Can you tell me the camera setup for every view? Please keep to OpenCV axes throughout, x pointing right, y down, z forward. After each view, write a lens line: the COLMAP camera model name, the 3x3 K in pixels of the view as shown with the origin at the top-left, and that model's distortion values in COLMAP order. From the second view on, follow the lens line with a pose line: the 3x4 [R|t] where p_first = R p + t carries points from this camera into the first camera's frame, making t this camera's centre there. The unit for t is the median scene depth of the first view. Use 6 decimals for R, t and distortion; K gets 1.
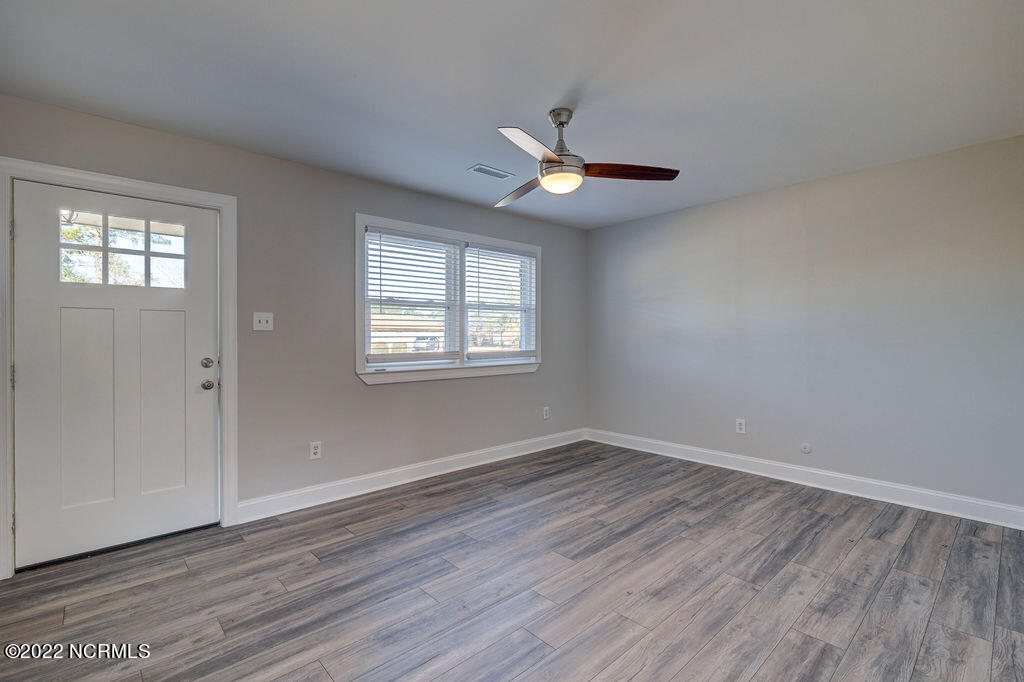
lens RADIAL K [[468.6, 0, 505.8], [0, 468.6, 341.0], [0, 0, 1]] dist [-0.004750, 0.000060]
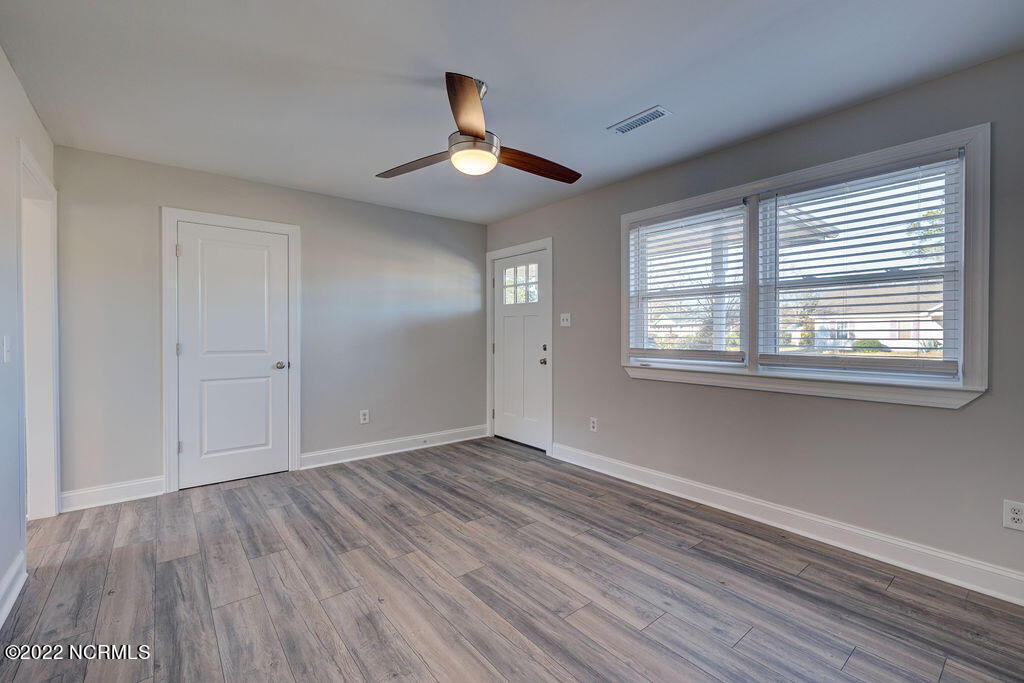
lens RADIAL K [[429.7, 0, 503.7], [0, 429.7, 339.9], [0, 0, 1]] dist [0.000274, -0.000596]
pose [[-0.060456, 0.020630, -0.997958, 0.804383], [-0.009146, 0.999733, 0.021221, -0.008631], [0.998129, 0.010410, -0.060251, 0.938566]]
